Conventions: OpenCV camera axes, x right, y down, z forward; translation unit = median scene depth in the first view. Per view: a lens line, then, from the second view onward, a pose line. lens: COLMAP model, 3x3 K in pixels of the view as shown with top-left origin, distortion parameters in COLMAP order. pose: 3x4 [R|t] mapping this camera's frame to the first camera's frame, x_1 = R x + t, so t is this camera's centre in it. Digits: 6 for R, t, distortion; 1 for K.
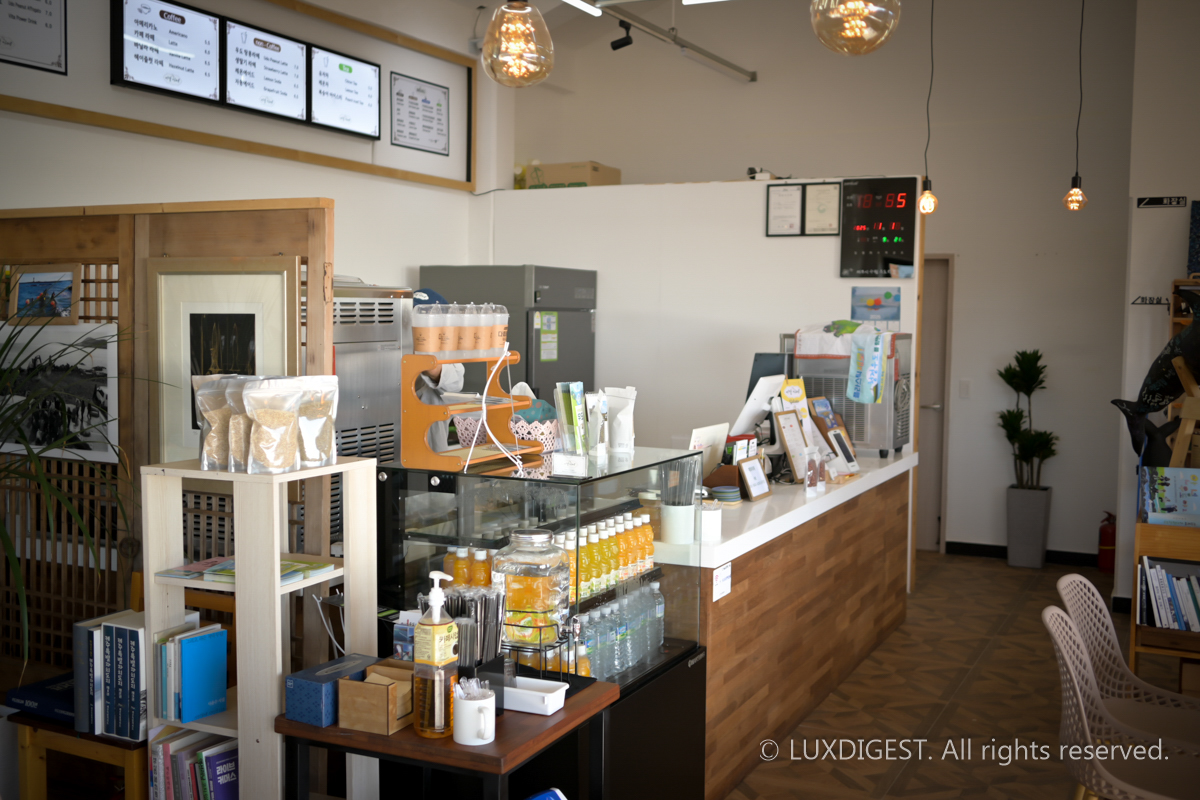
lens RADIAL K [[1258.0, 0, 600.3], [0, 1258.0, 397.9], [0, 0, 1]] dist [0.000439, 0.000000]
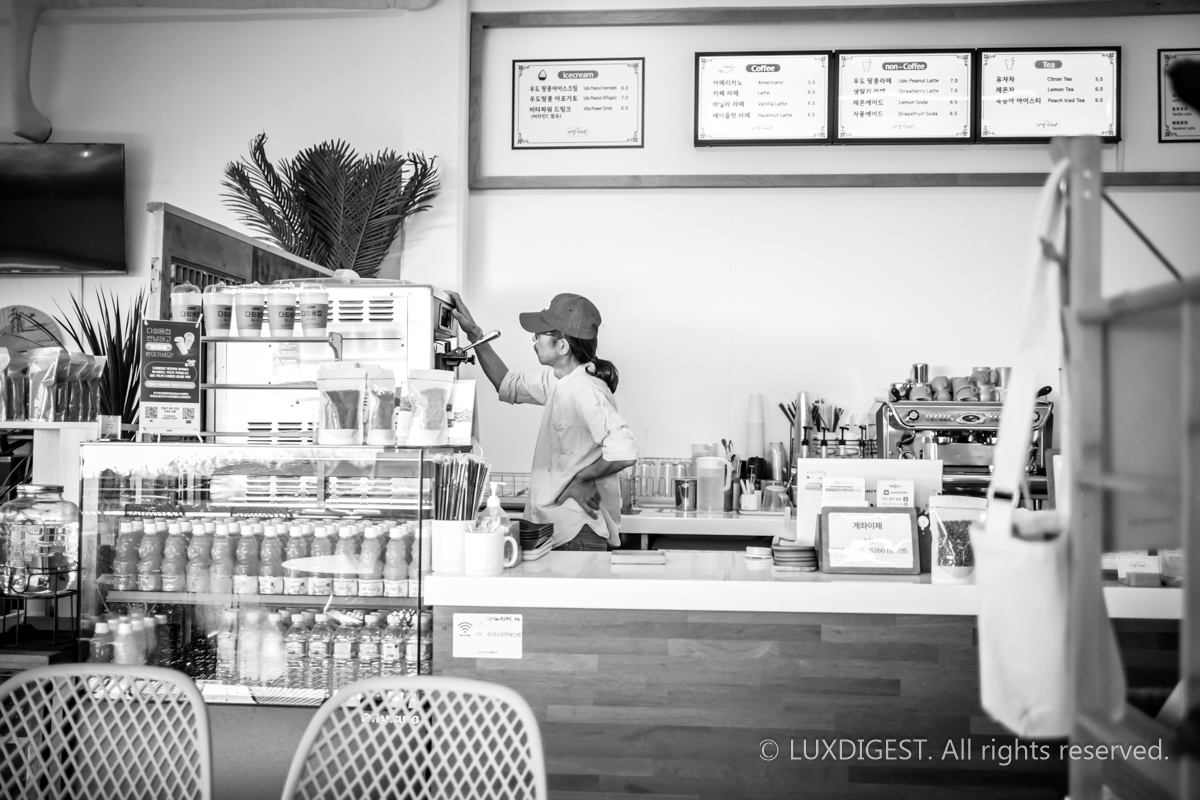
lens RADIAL K [[1258.0, 0, 600.1], [0, 1258.0, 401.4], [0, 0, 1]] dist [0.000439, 0.000000]
pose [[0.368448, -0.031843, -0.929103, 0.530617], [-0.065289, 0.996059, -0.060029, 0.033050], [0.927353, 0.082777, 0.364917, 0.519407]]
